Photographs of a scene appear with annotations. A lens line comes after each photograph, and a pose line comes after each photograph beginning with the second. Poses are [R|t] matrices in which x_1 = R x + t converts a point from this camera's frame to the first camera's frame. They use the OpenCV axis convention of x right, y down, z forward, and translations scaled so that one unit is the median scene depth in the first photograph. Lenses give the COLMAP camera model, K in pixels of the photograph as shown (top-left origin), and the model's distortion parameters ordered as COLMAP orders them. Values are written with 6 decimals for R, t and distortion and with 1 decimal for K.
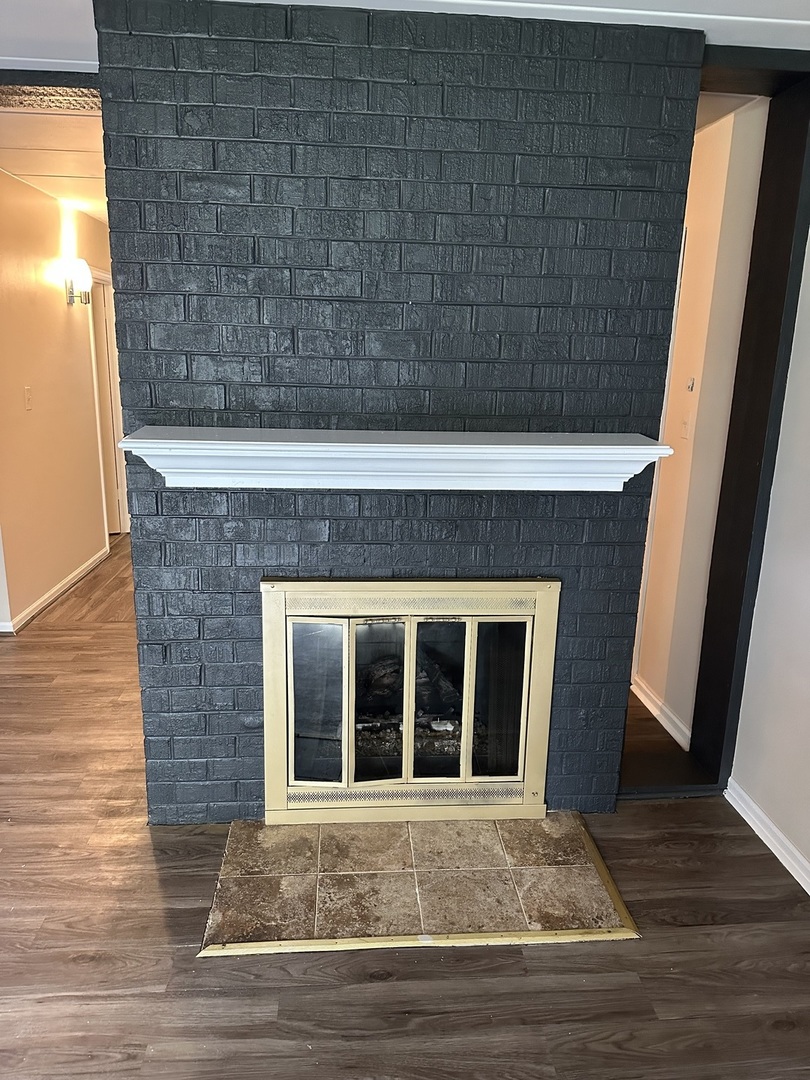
lens RADIAL K [[760.5, 0, 402.6], [0, 760.5, 541.0], [0, 0, 1]] dist [0.058981, -0.046055]
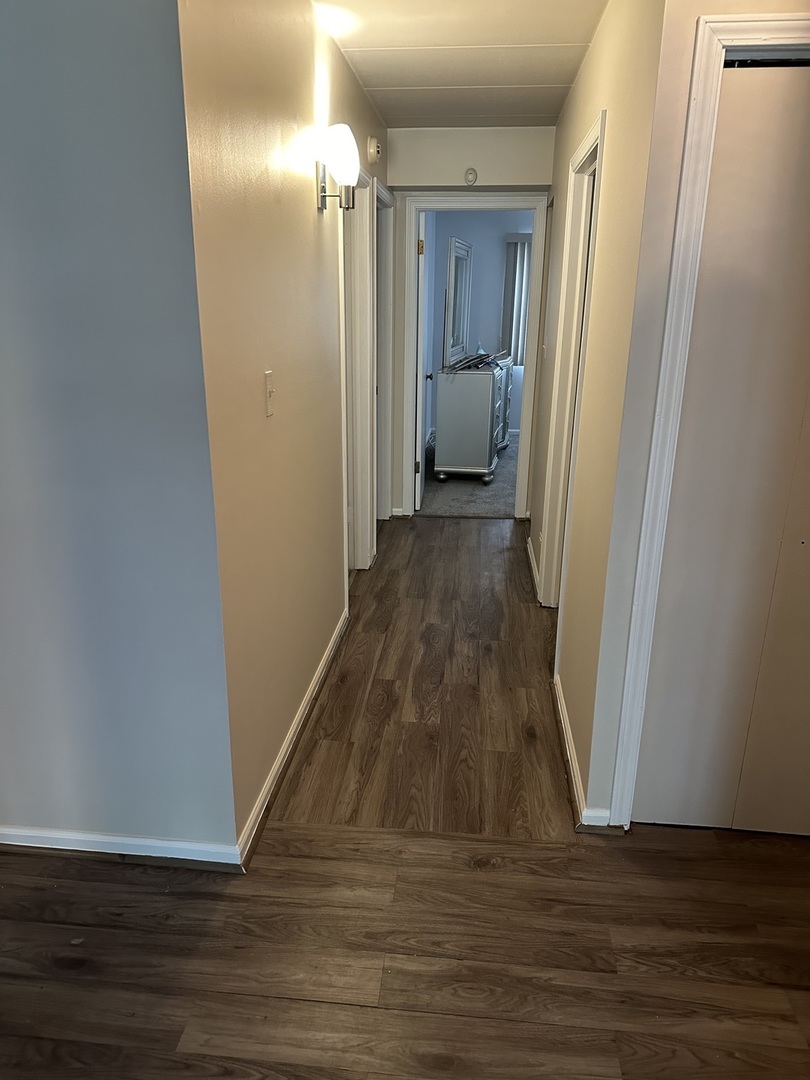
lens RADIAL K [[760.5, 0, 402.8], [0, 760.5, 539.7], [0, 0, 1]] dist [0.058981, -0.046055]
pose [[0.985017, 0.043296, -0.166936, -0.274104], [-0.031803, 0.996975, 0.070916, -0.110857], [0.169501, -0.064544, 0.983414, 0.451737]]
